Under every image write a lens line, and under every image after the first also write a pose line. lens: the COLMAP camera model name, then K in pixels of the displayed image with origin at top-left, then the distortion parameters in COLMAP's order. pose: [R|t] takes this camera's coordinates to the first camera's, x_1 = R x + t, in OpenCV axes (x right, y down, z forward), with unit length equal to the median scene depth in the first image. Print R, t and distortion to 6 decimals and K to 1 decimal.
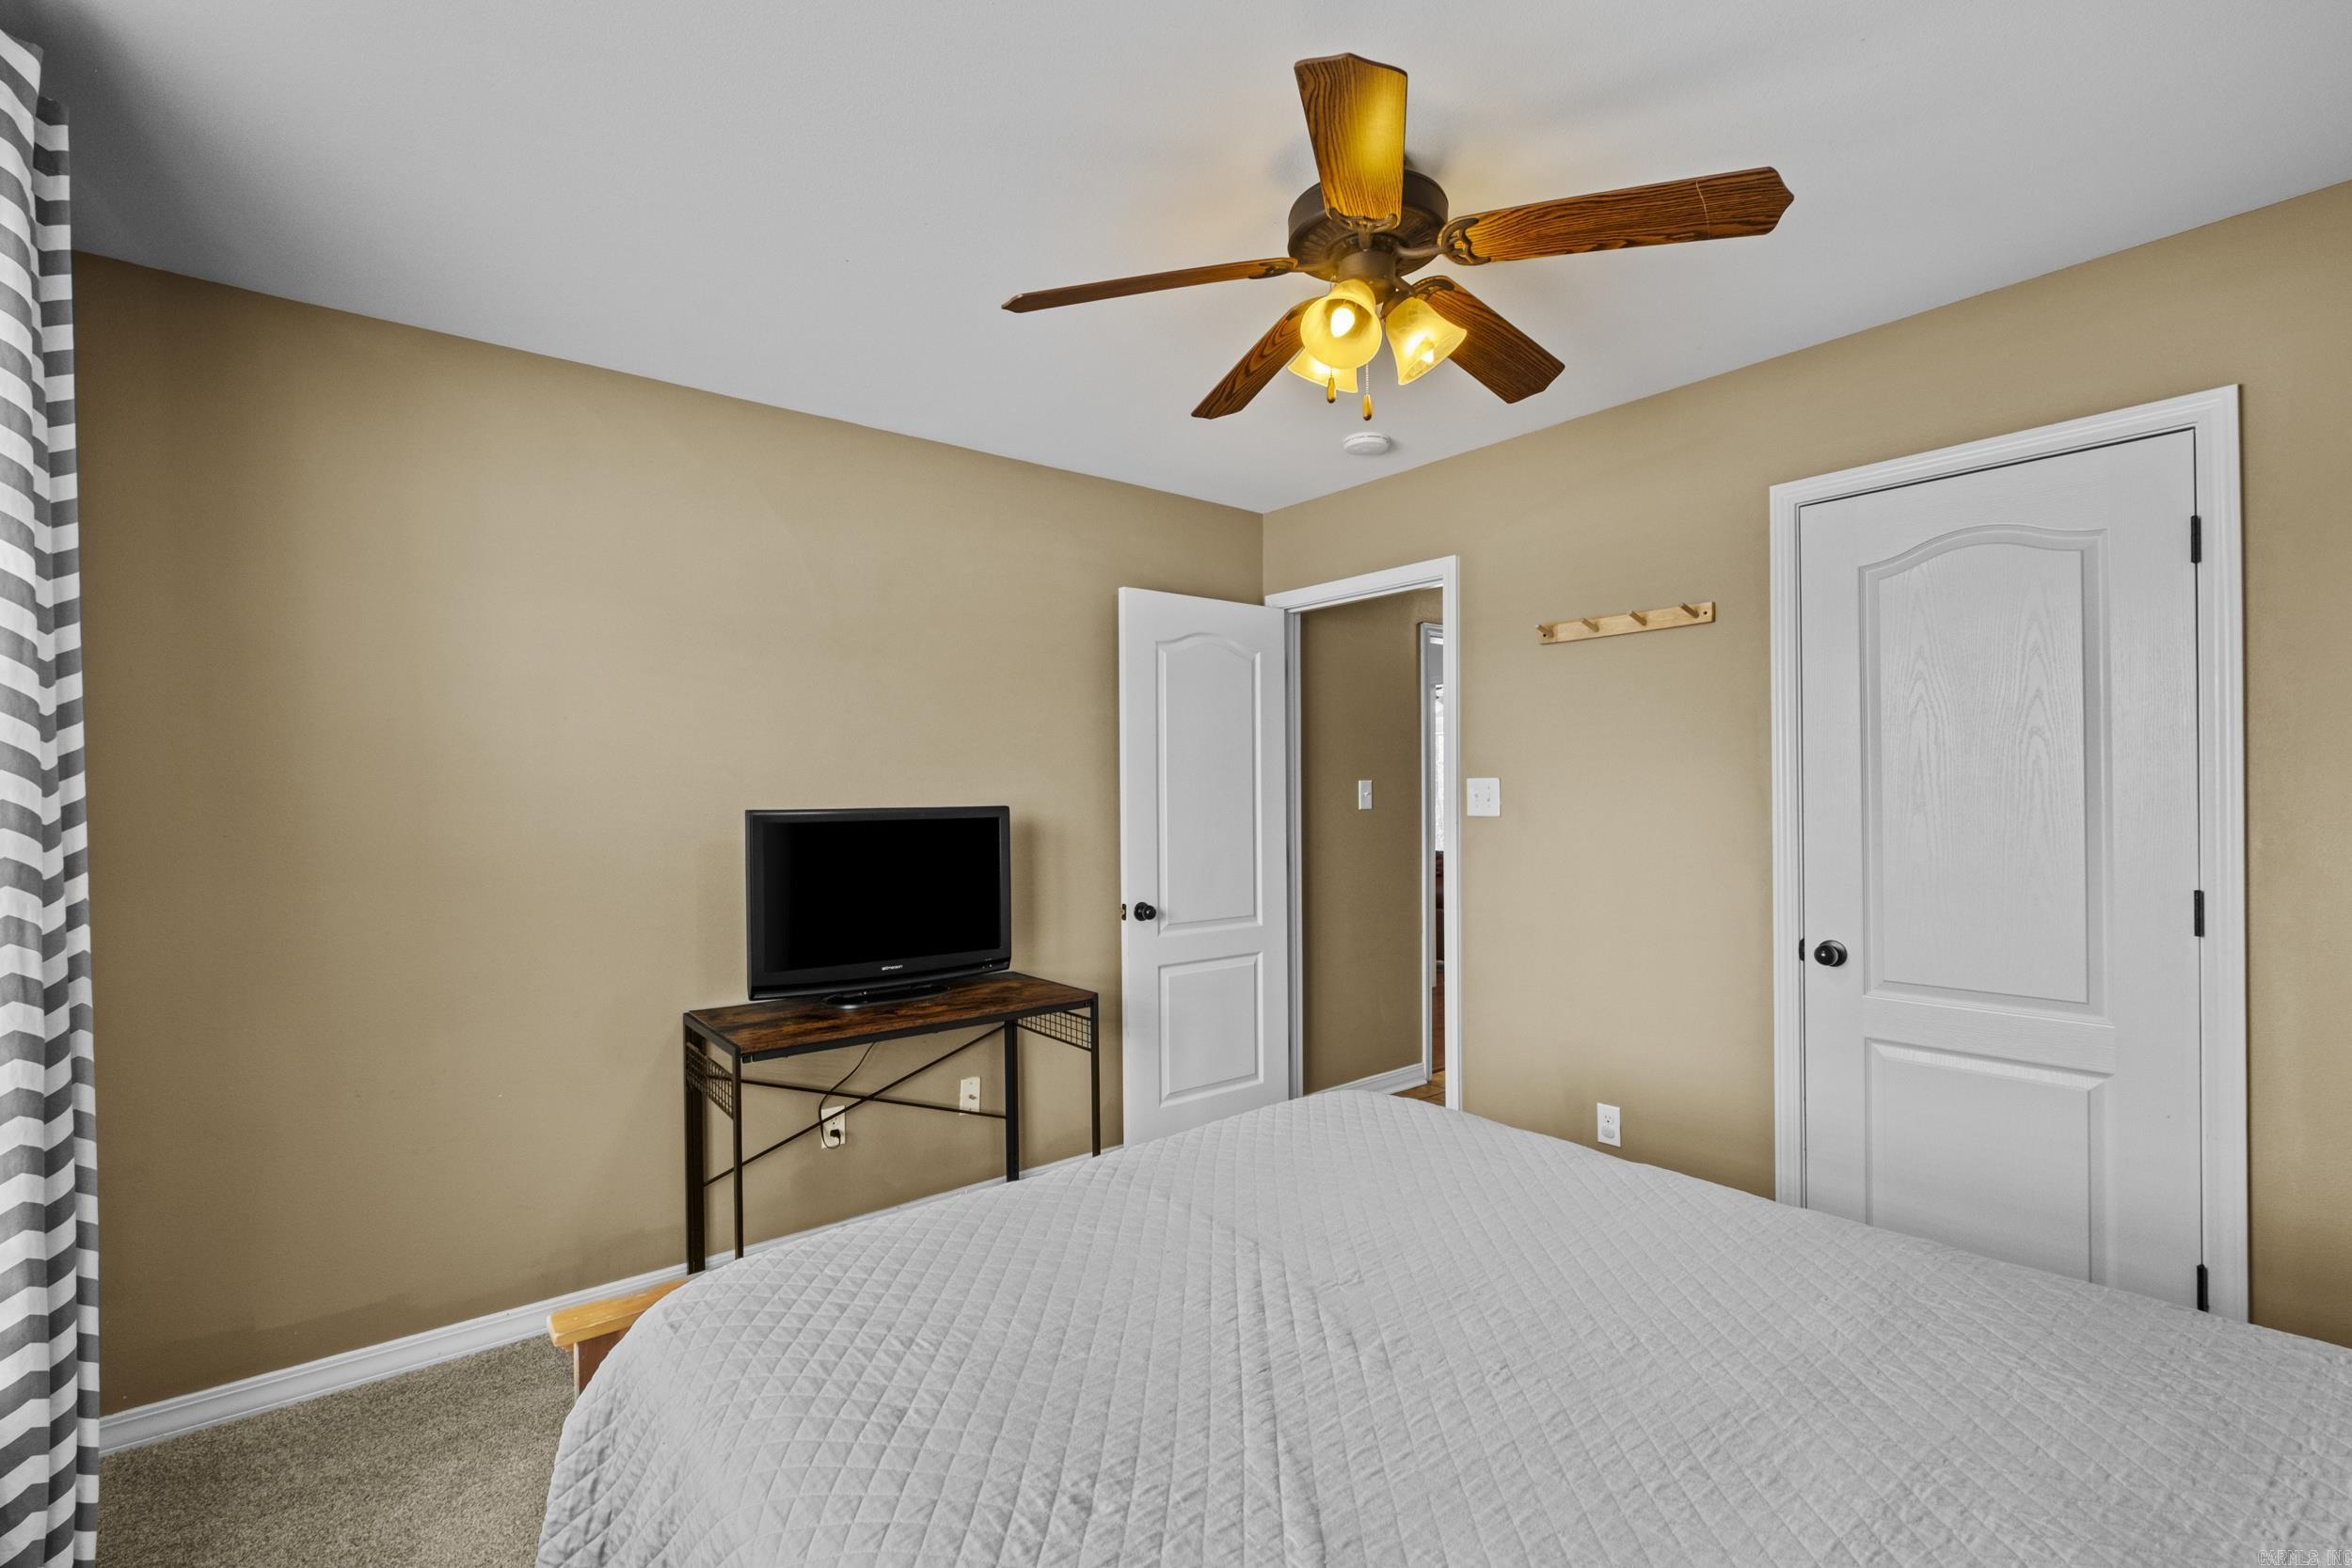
lens RADIAL K [[1041.1, 0, 1169.0], [0, 1041.1, 781.0], [0, 0, 1]] dist [-0.001238, 0.000045]
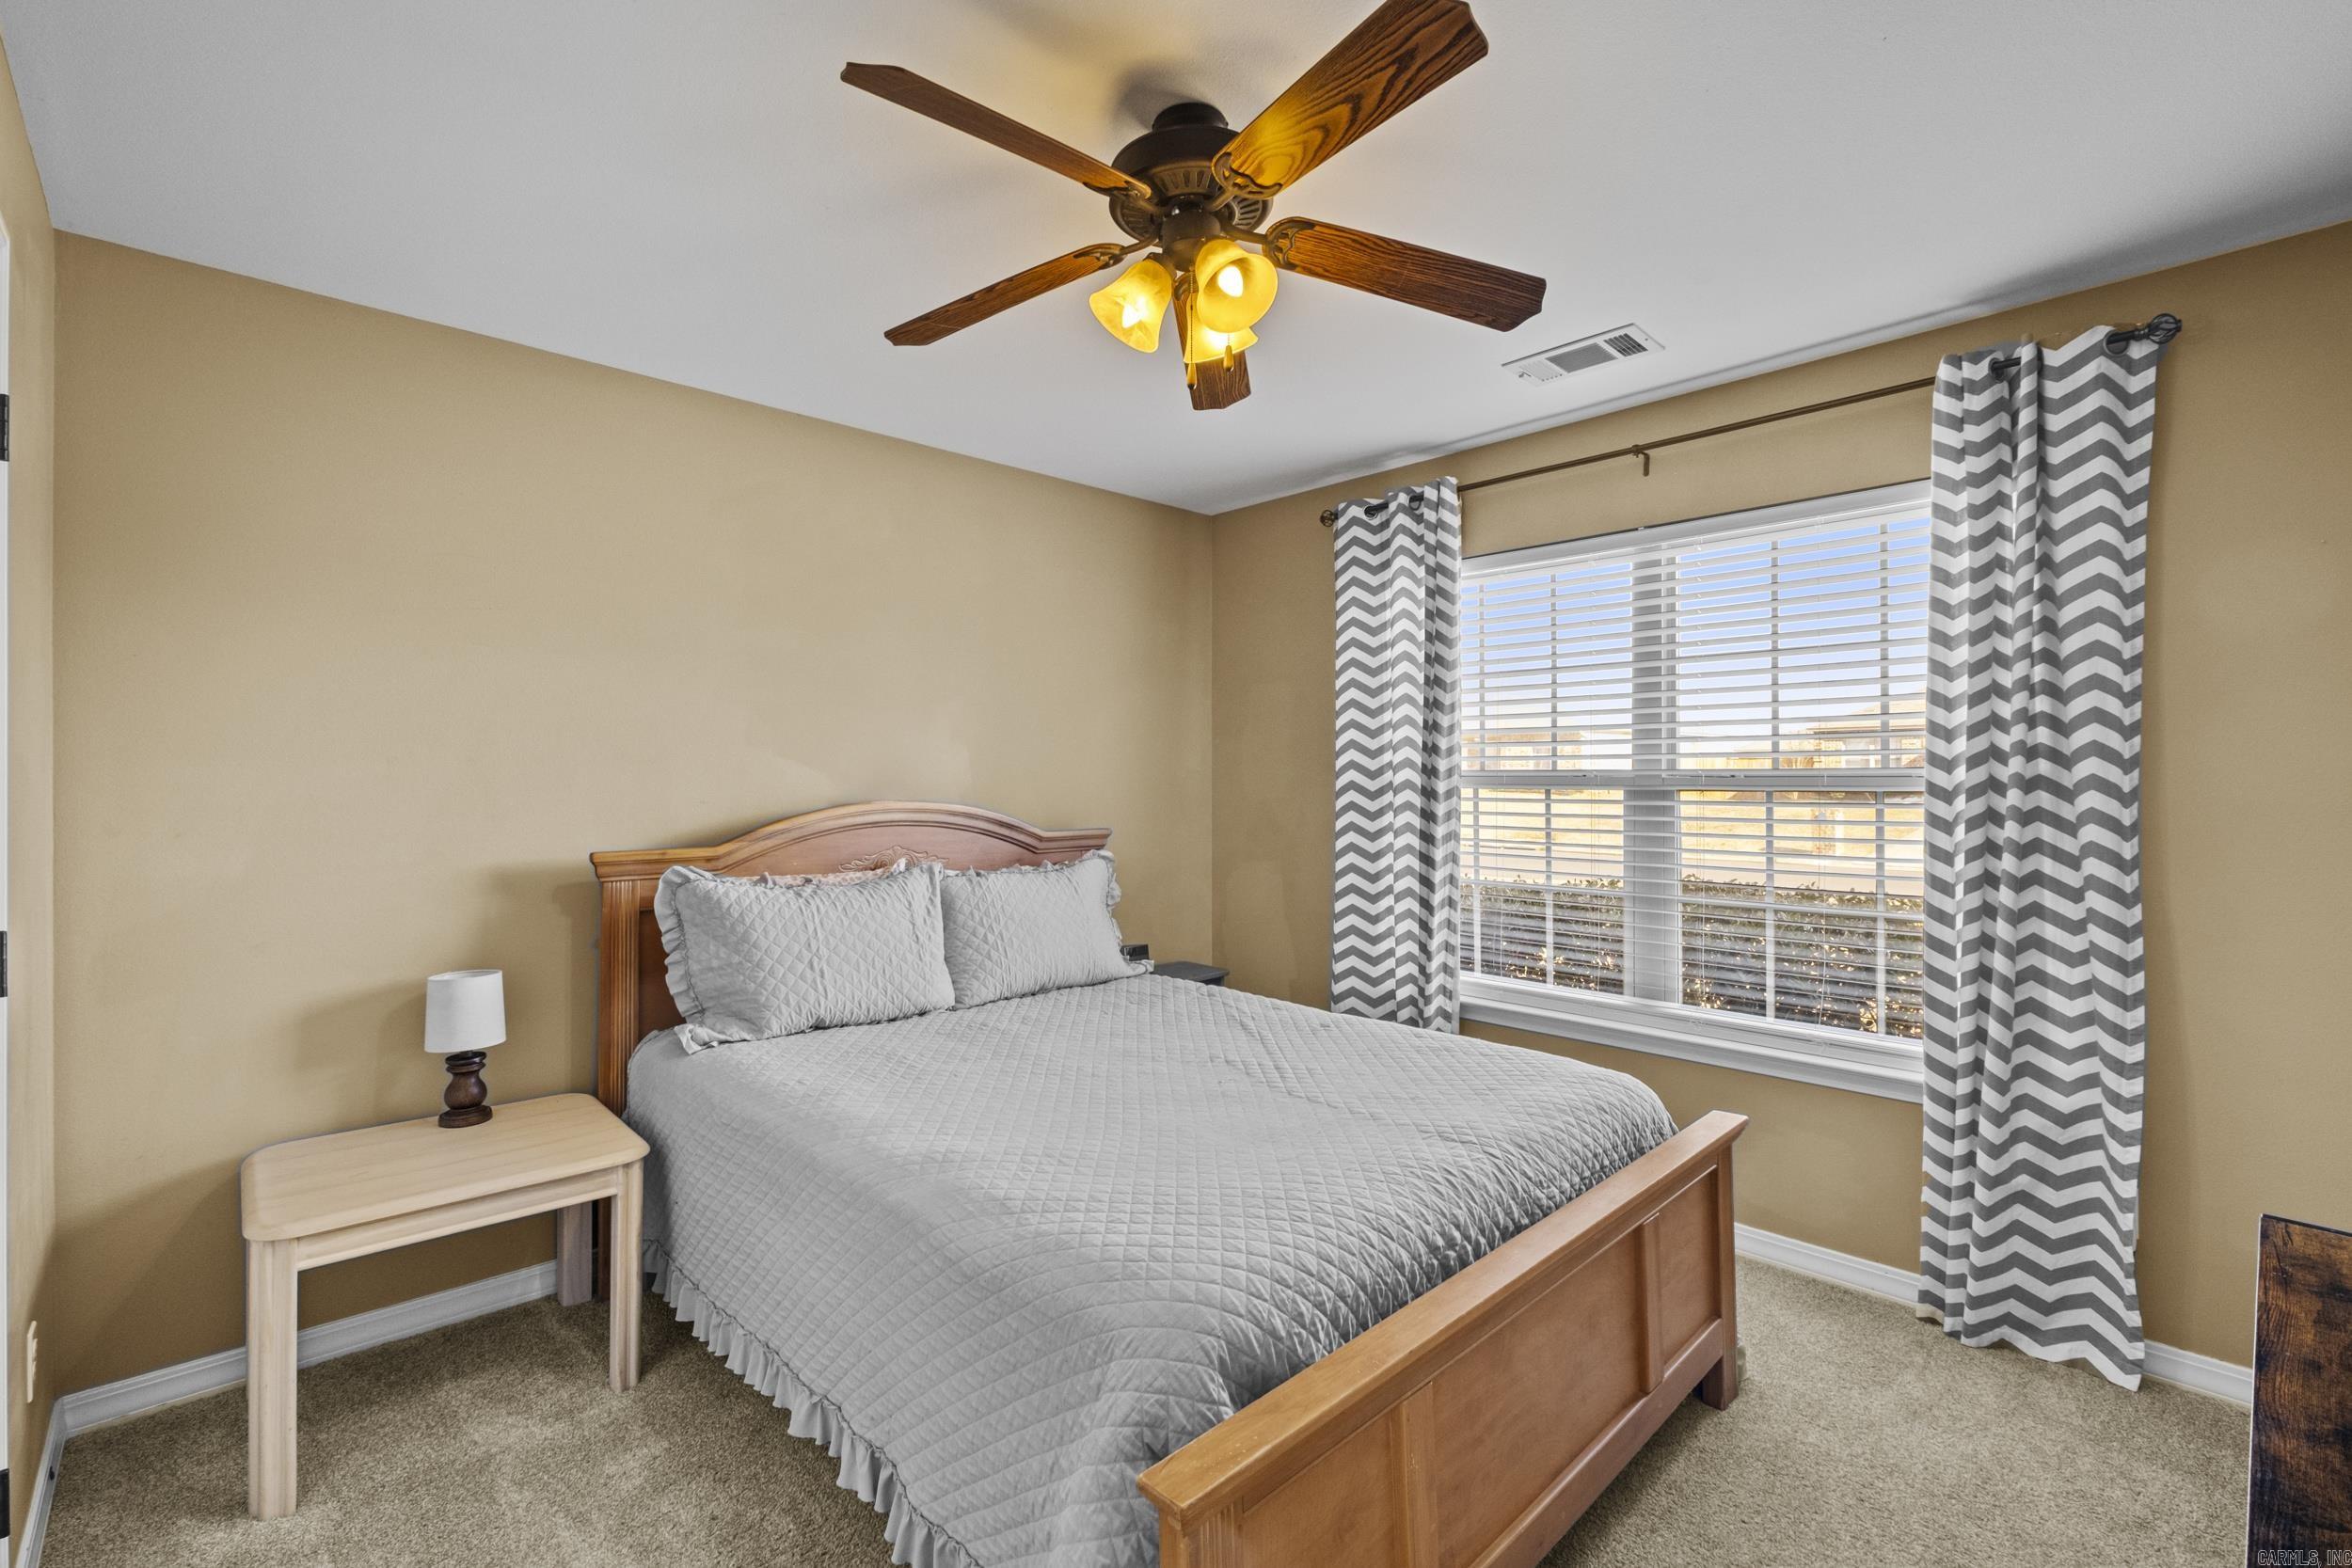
lens RADIAL K [[1041.1, 0, 1169.0], [0, 1041.1, 781.0], [0, 0, 1]] dist [-0.001238, 0.000045]
pose [[-0.996516, 0.009890, -0.082811, 0.499906], [0.010227, 0.999941, -0.003649, 0.022529], [0.082770, -0.004483, -0.996559, 3.321935]]
